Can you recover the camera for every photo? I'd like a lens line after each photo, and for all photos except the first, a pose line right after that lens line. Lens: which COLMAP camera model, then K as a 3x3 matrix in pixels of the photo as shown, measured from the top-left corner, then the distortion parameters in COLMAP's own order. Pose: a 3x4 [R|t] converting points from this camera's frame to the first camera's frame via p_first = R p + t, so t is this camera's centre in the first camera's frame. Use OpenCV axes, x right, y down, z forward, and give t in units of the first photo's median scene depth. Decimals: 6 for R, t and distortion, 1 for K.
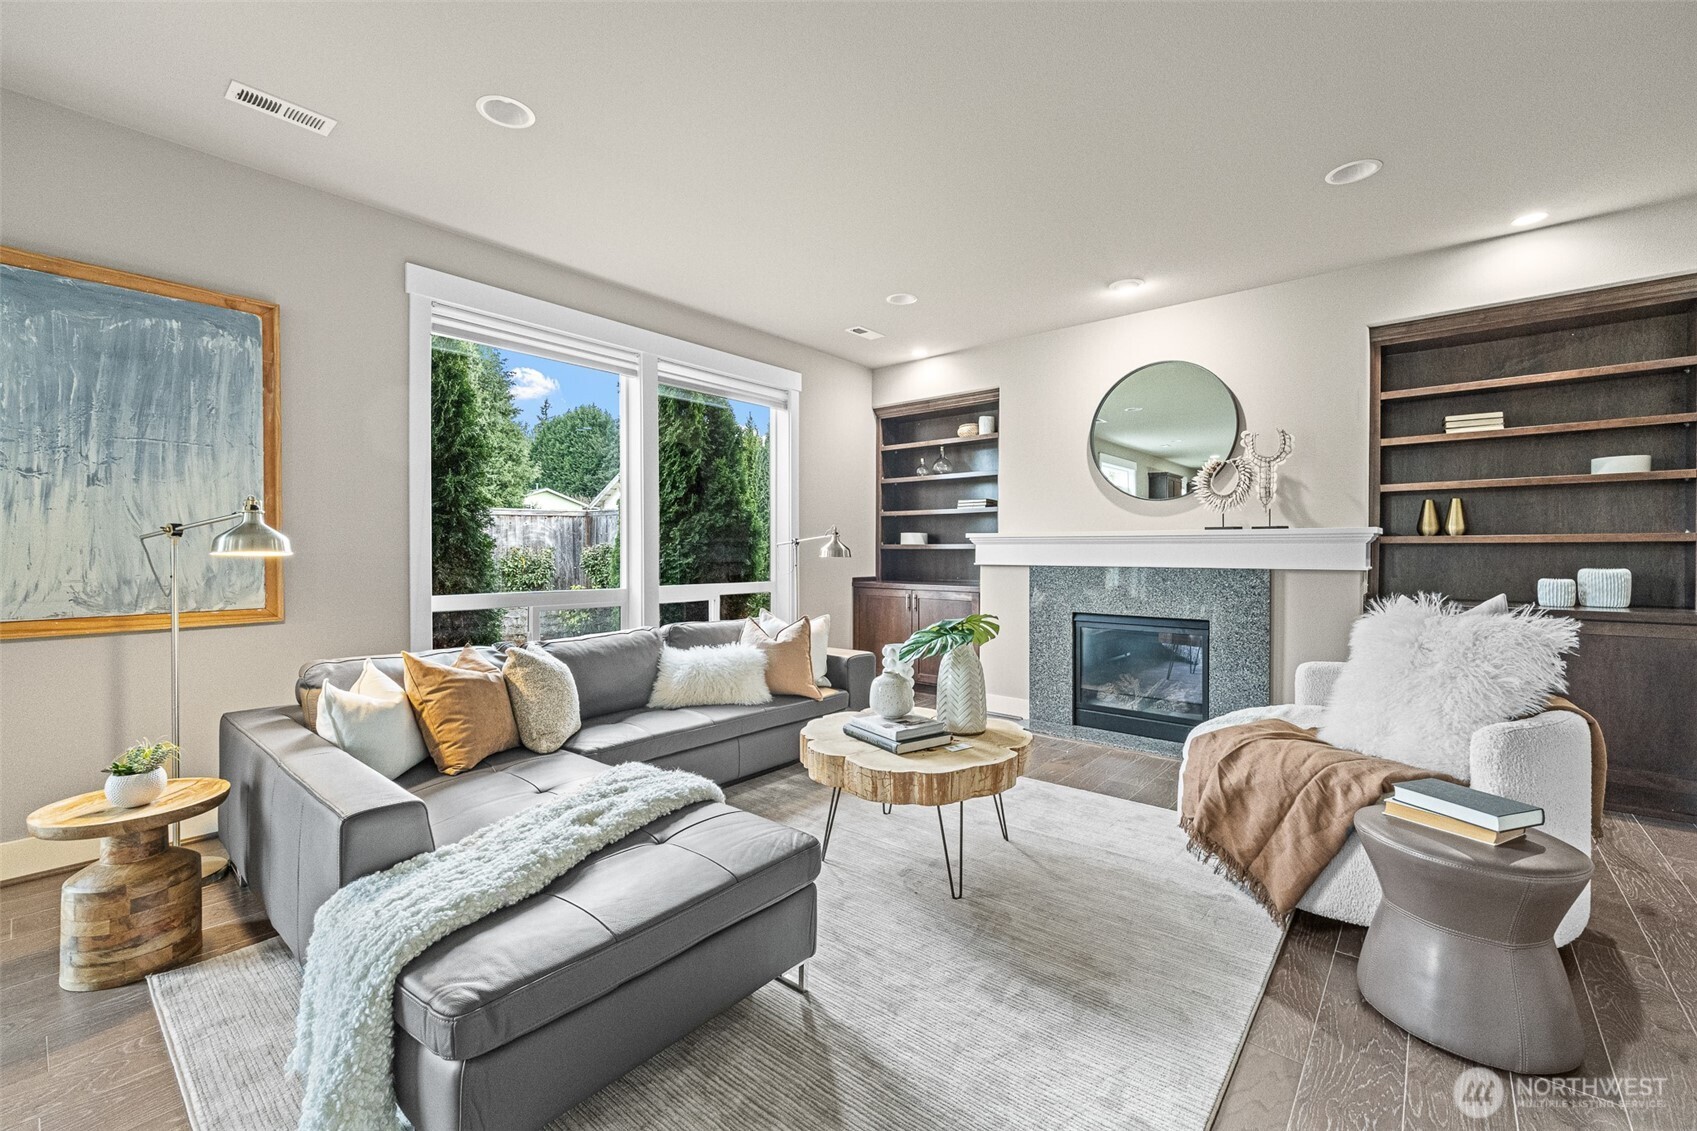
lens RADIAL K [[707.9, 0, 843.2], [0, 707.9, 559.3], [0, 0, 1]] dist [0.000596, -0.000330]
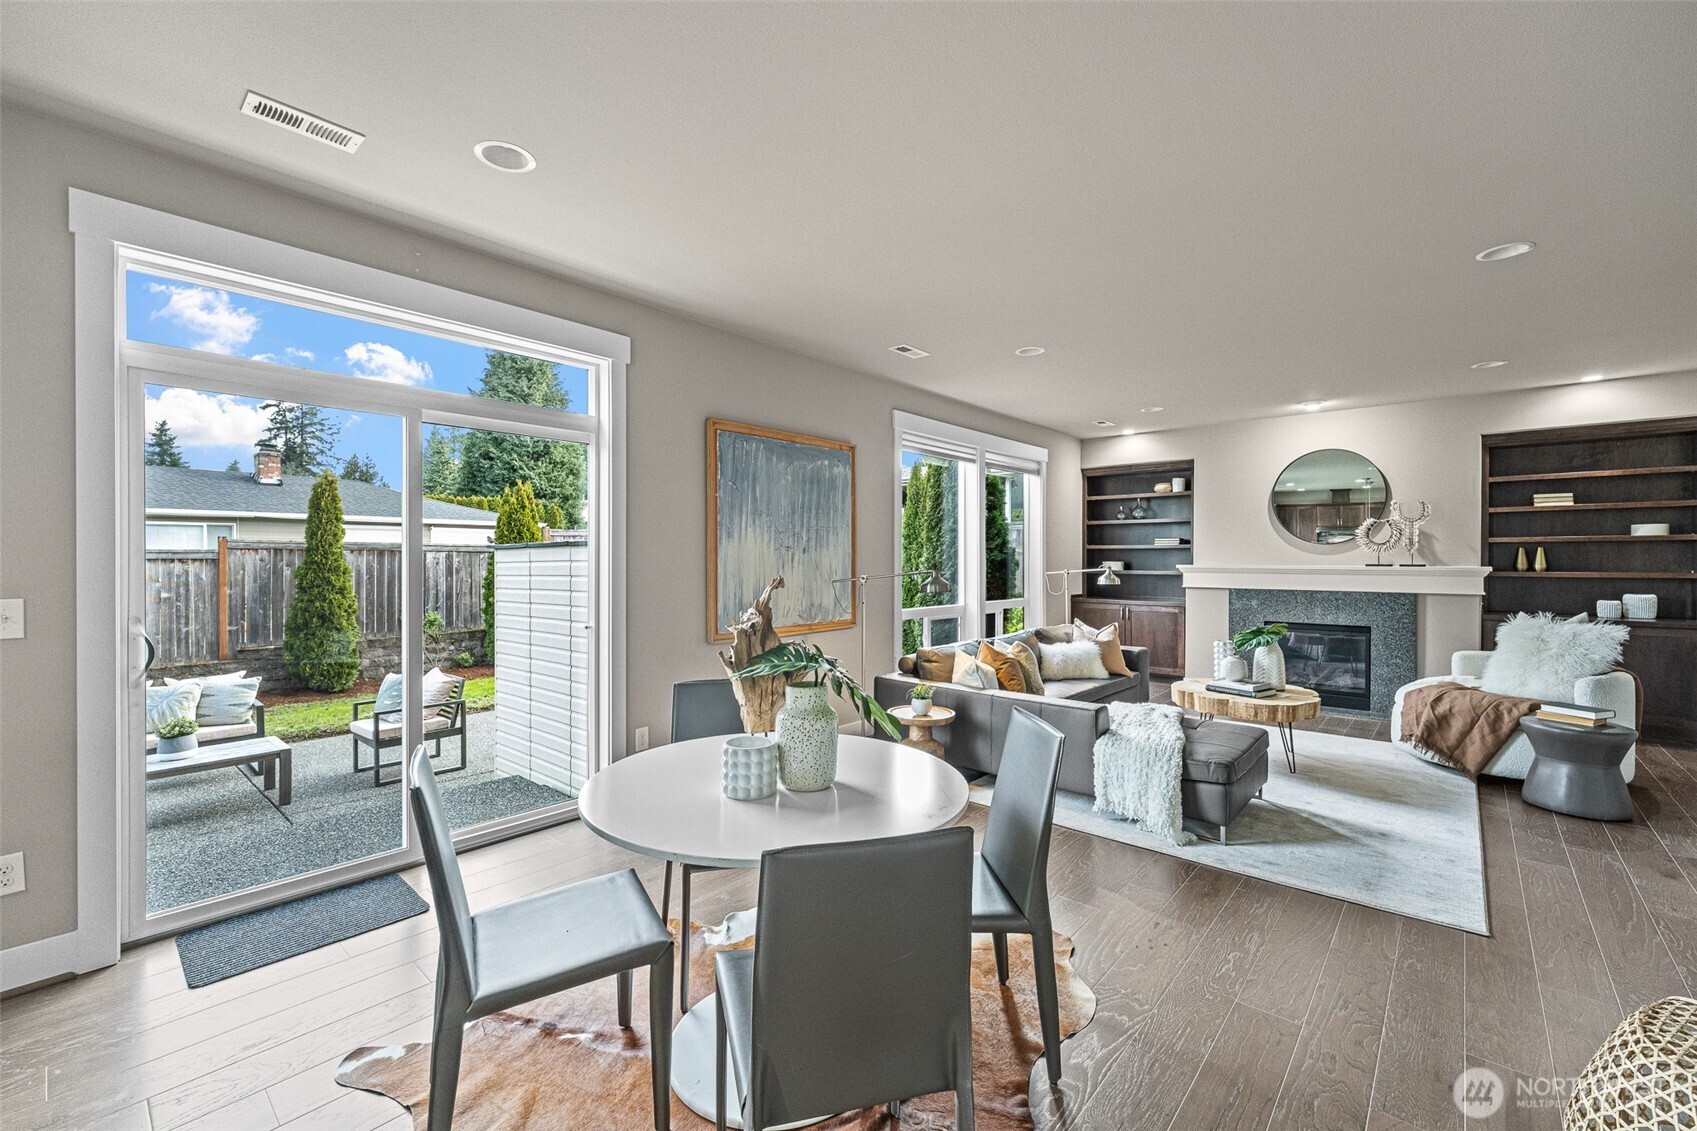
lens RADIAL K [[700.7, 0, 848.5], [0, 700.7, 565.5], [0, 0, 1]] dist [0.000363, 0.000568]
pose [[0.999779, -0.001939, -0.020938, -0.665345], [0.001927, 0.999998, -0.000618, -0.053174], [0.020939, 0.000578, 0.999781, -0.609715]]
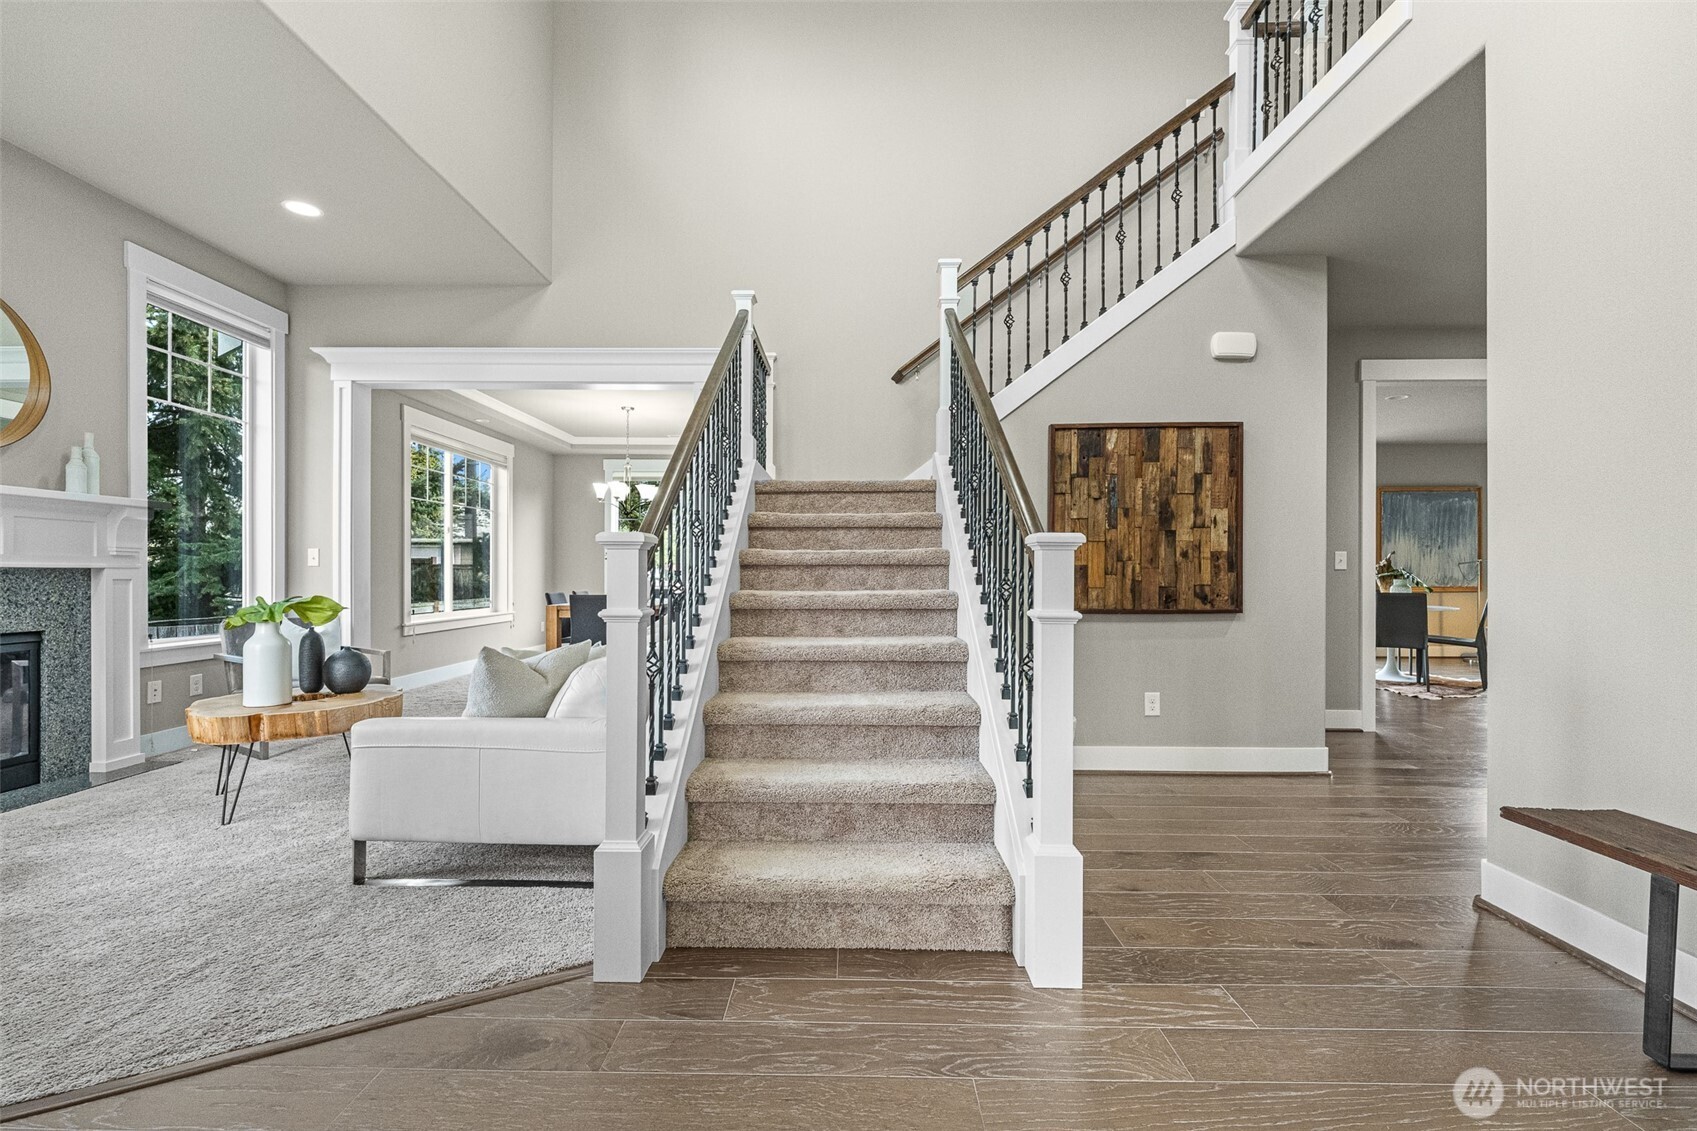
lens RADIAL K [[715.1, 0, 842.8], [0, 715.1, 574.2], [0, 0, 1]] dist [0.000185, 0.000288]
pose [[0.636290, -0.000817, -0.771449, -0.154976], [-0.007070, 0.999951, -0.006890, 0.046067], [0.771417, 0.009839, 0.636254, -2.576235]]
